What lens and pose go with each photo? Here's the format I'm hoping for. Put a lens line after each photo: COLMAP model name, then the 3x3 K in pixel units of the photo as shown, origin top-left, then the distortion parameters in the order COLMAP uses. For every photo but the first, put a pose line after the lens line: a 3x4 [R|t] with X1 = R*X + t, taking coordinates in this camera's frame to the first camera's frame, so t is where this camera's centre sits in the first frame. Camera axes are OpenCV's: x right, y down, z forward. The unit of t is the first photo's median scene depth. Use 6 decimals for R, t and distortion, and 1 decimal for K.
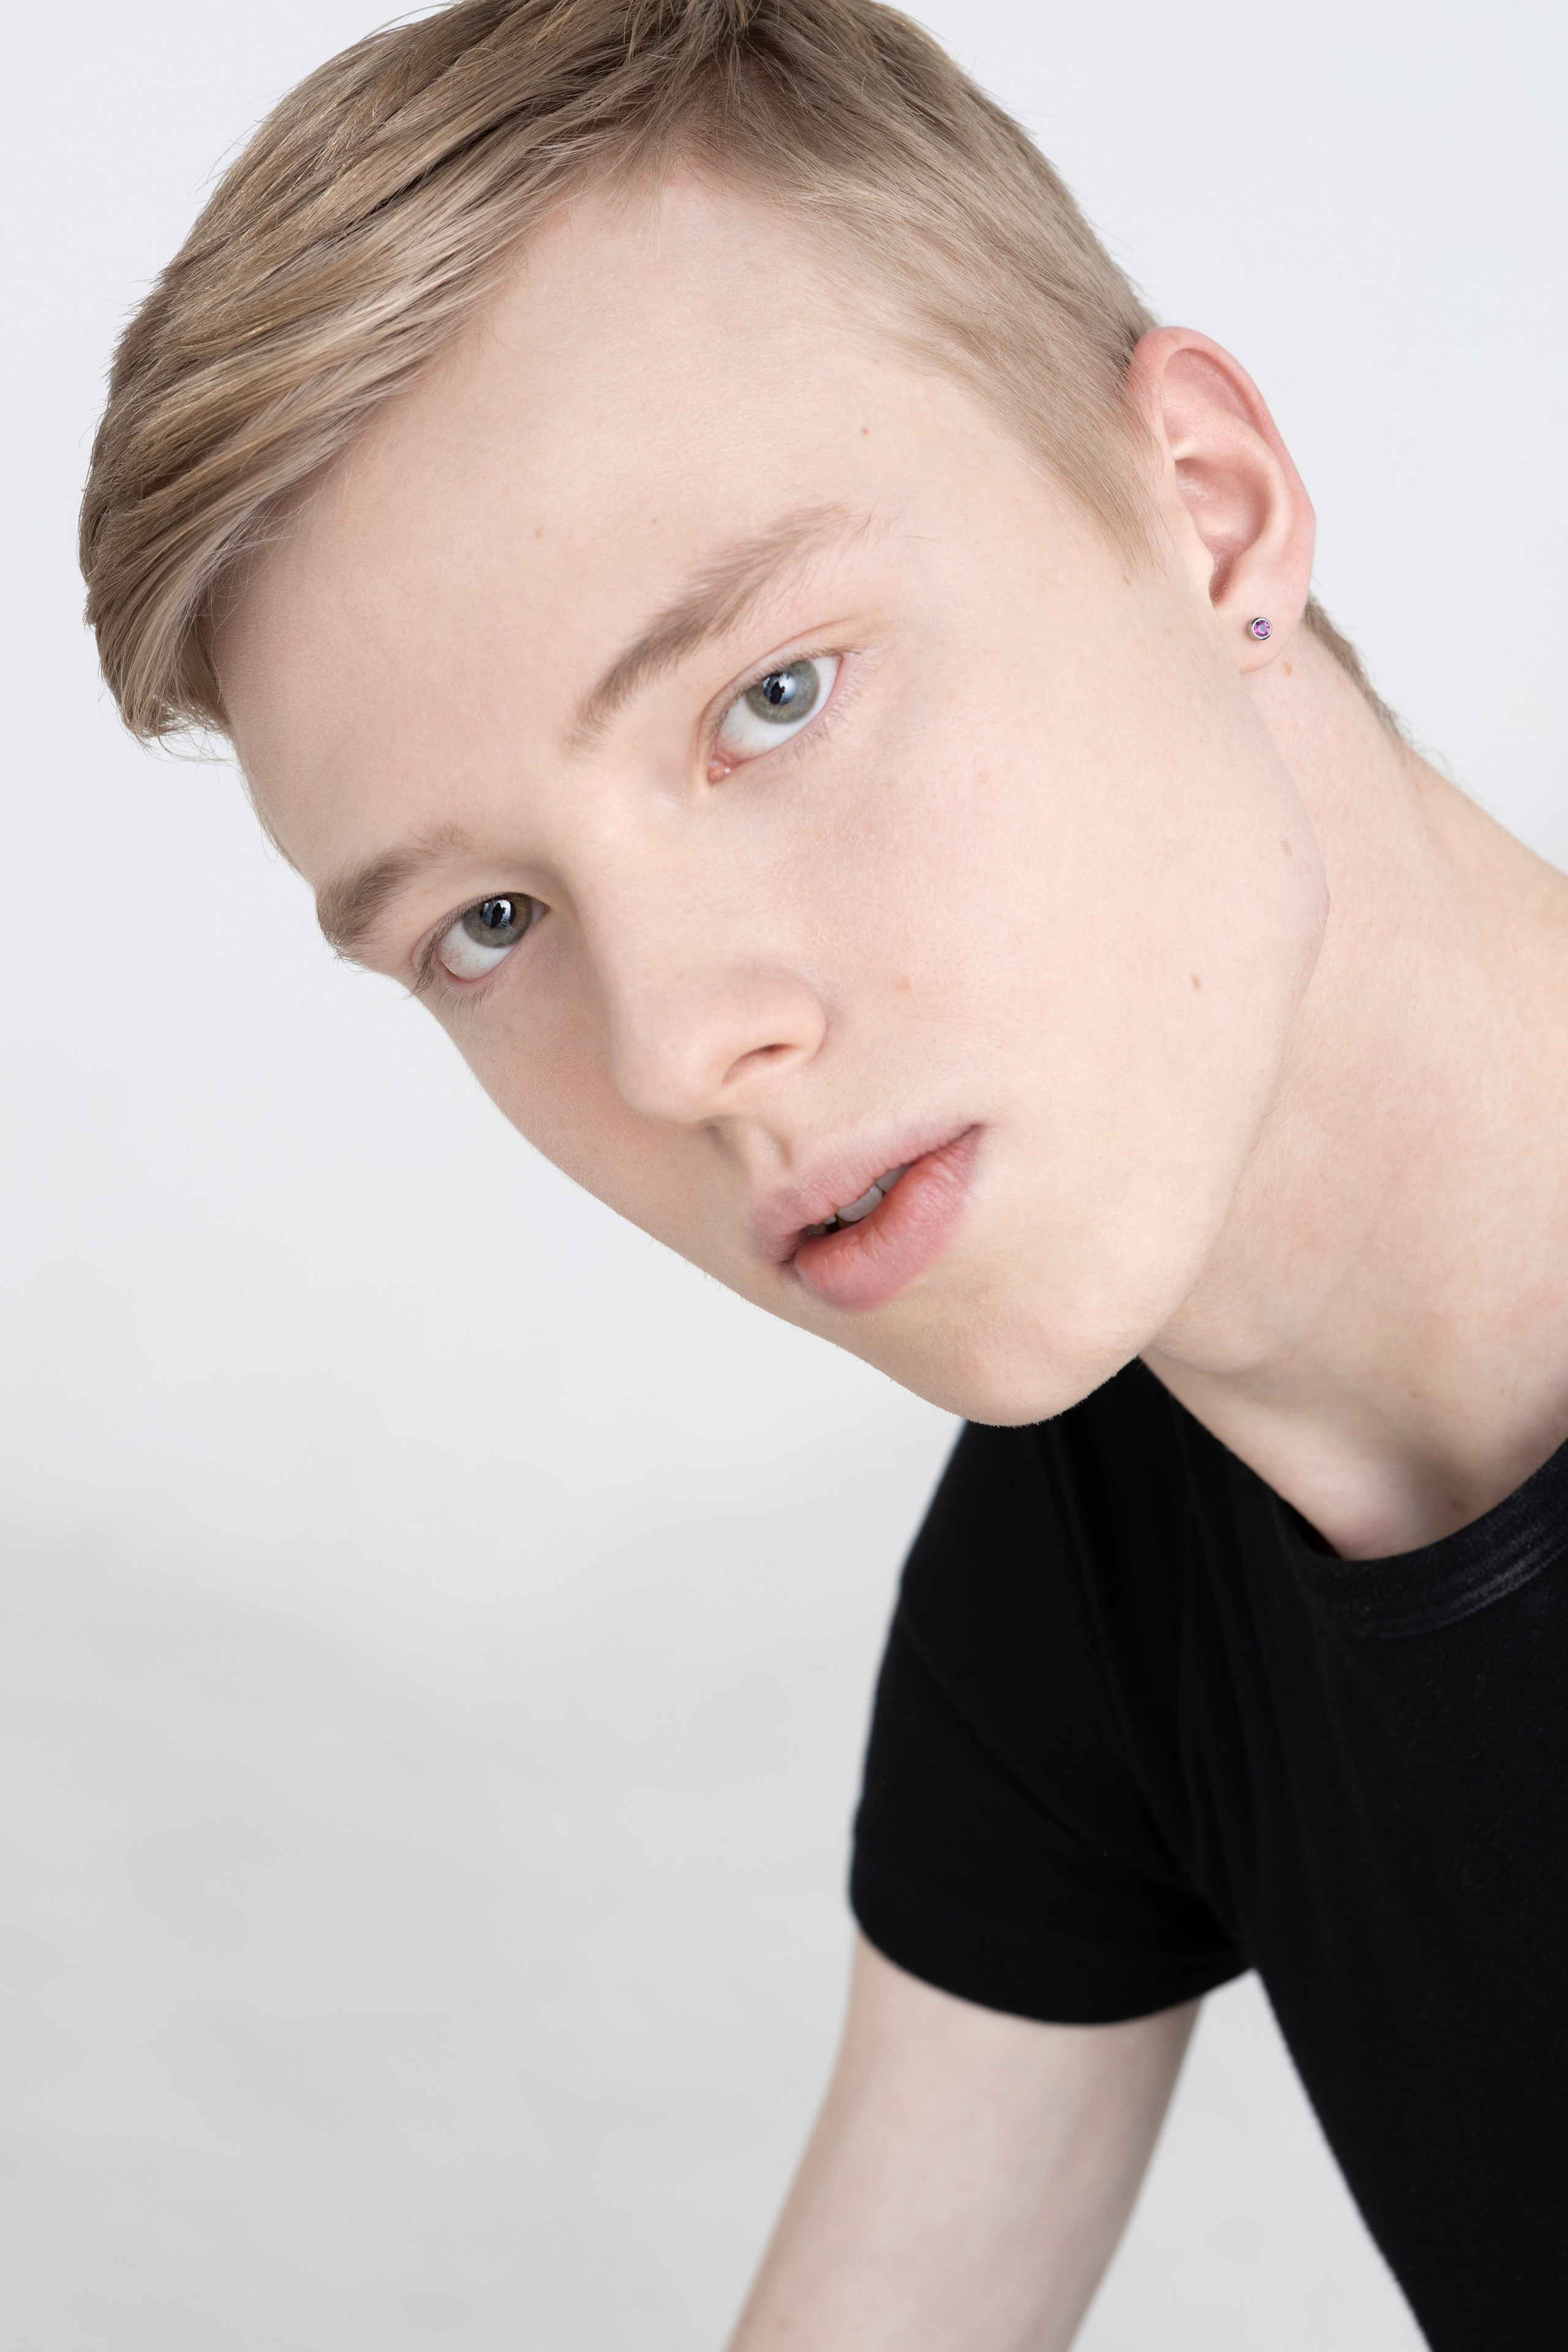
lens RADIAL K [[5195.6, 0, 765.7], [0, 5195.6, 1173.0], [0, 0, 1]] dist [0.033868, 0.000000]
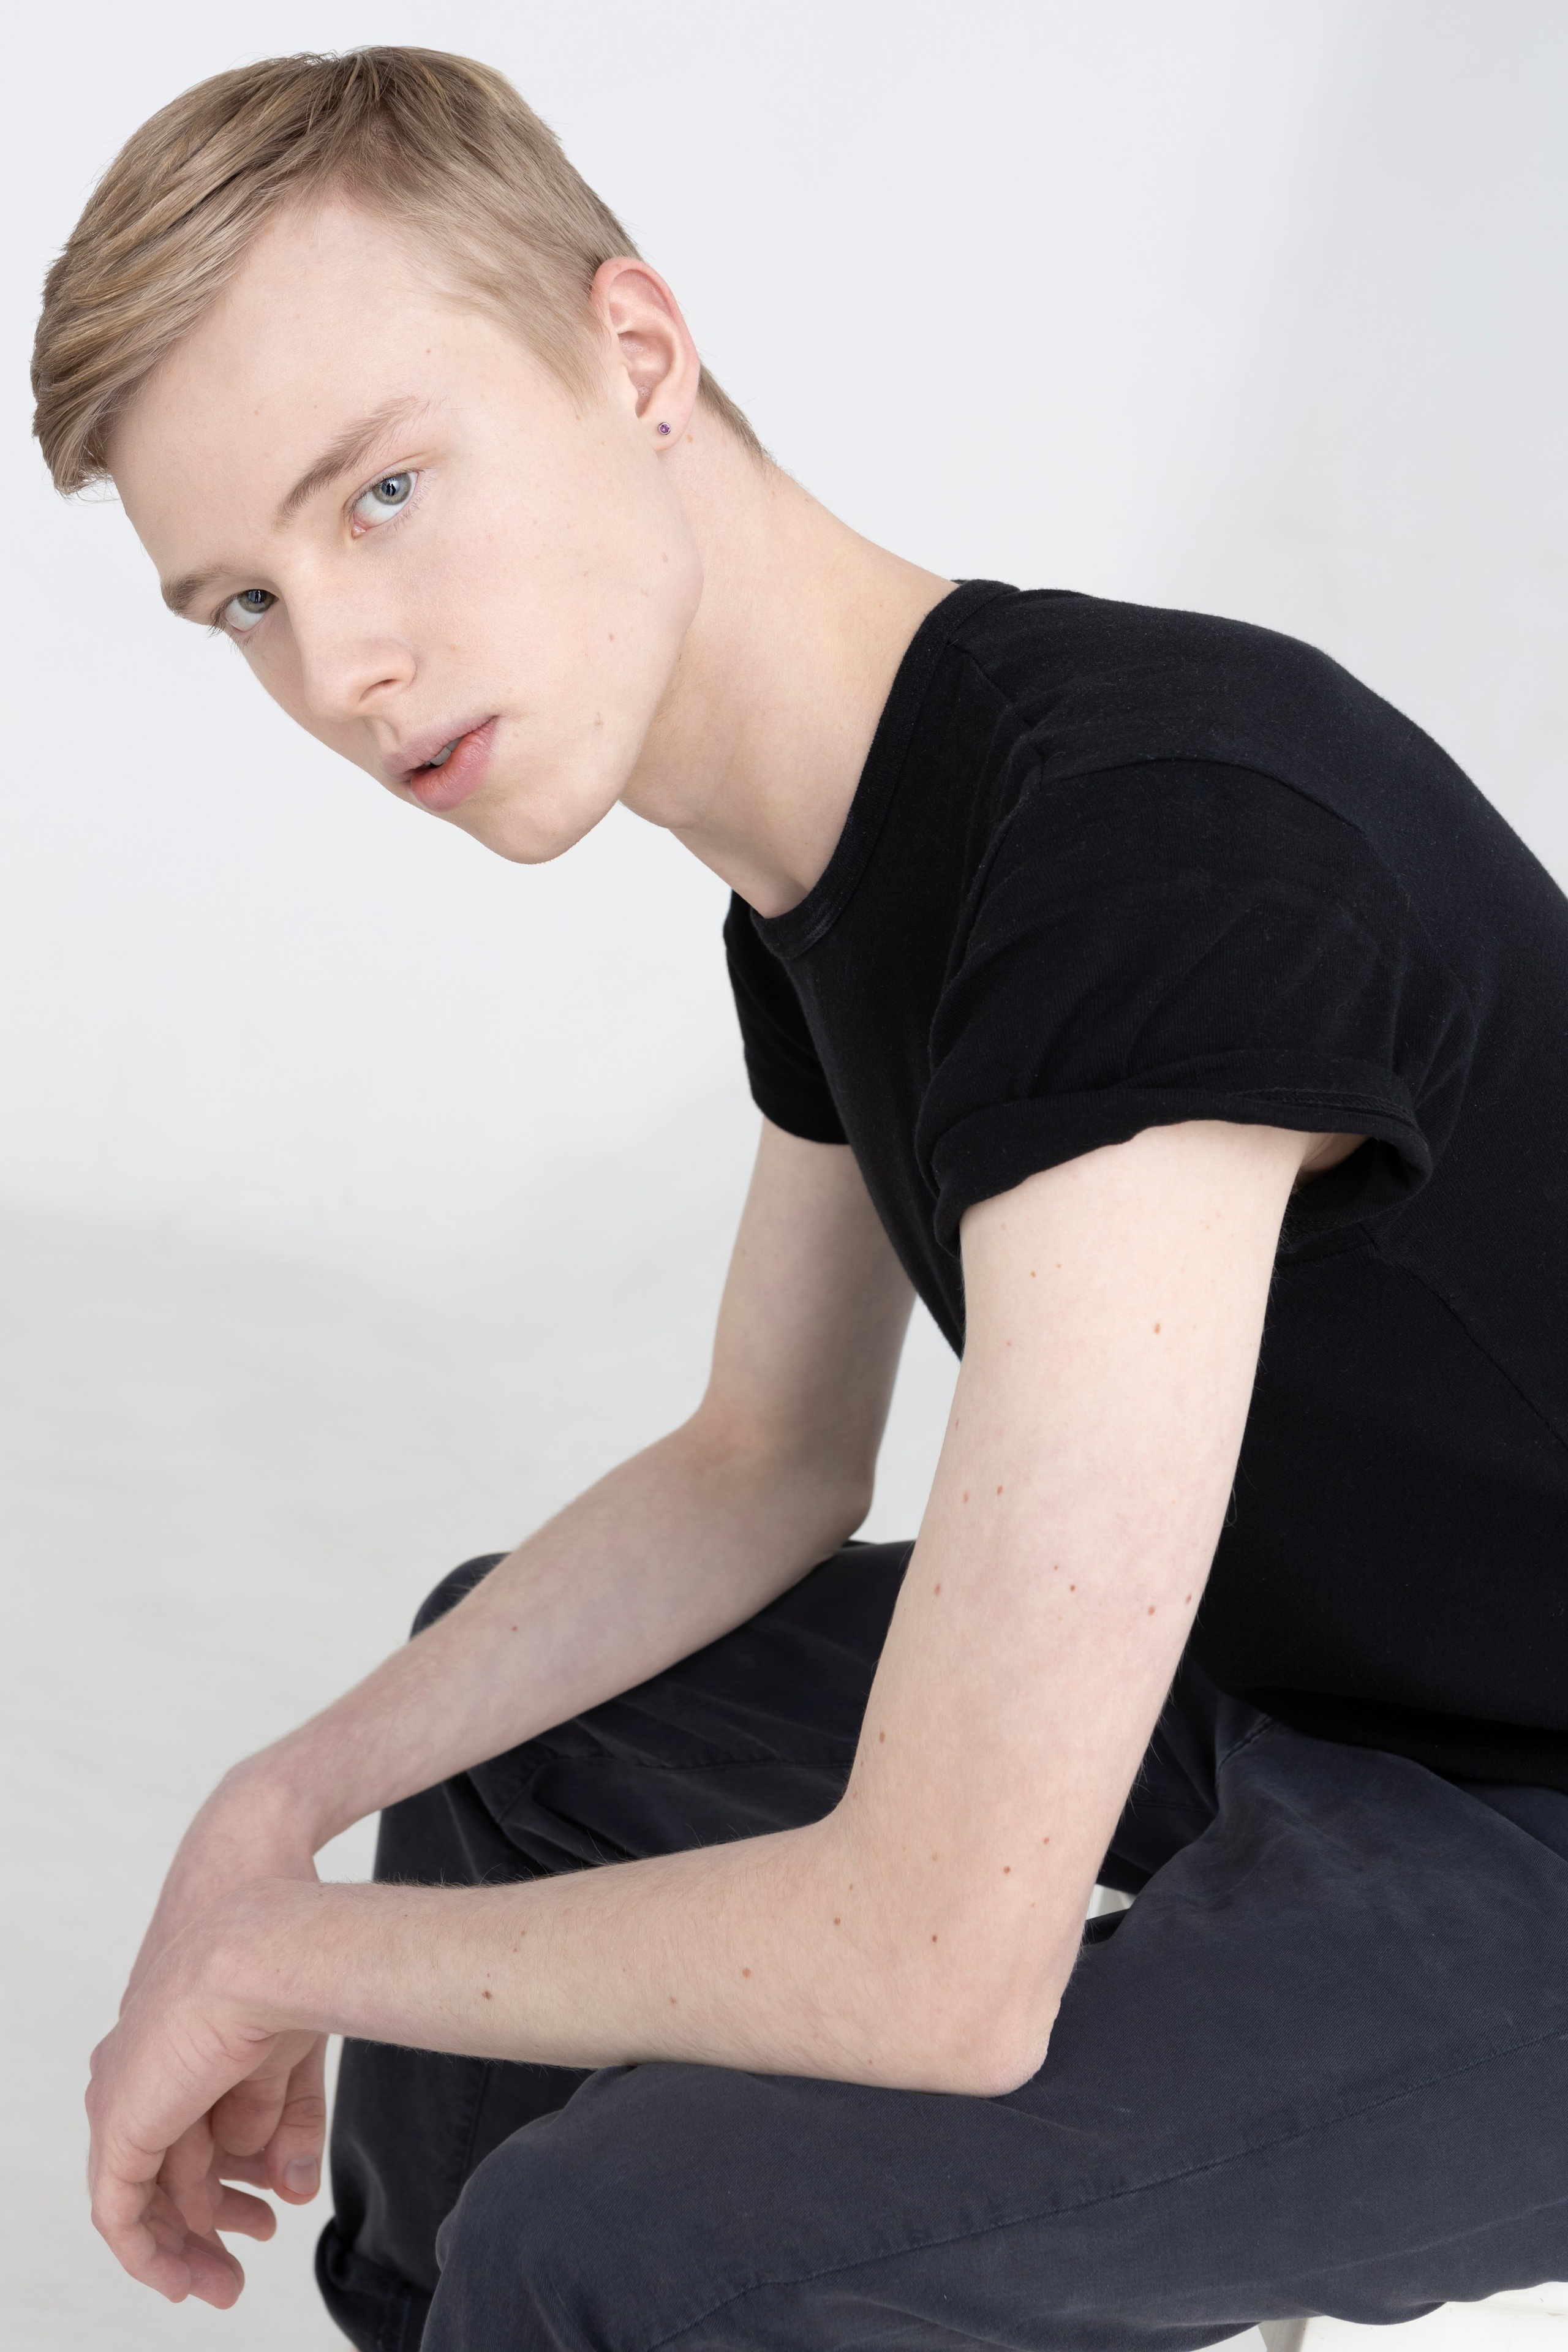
lens RADIAL K [[3618.7, 0, 791.1], [0, 3618.7, 1163.1], [0, 0, 1]] dist [-0.004580, 0.000000]
pose [[0.998854, -0.023208, 0.041864, 0.086142], [0.015949, 0.985985, 0.166072, -0.064255], [-0.045132, -0.165214, 0.985225, -0.354878]]
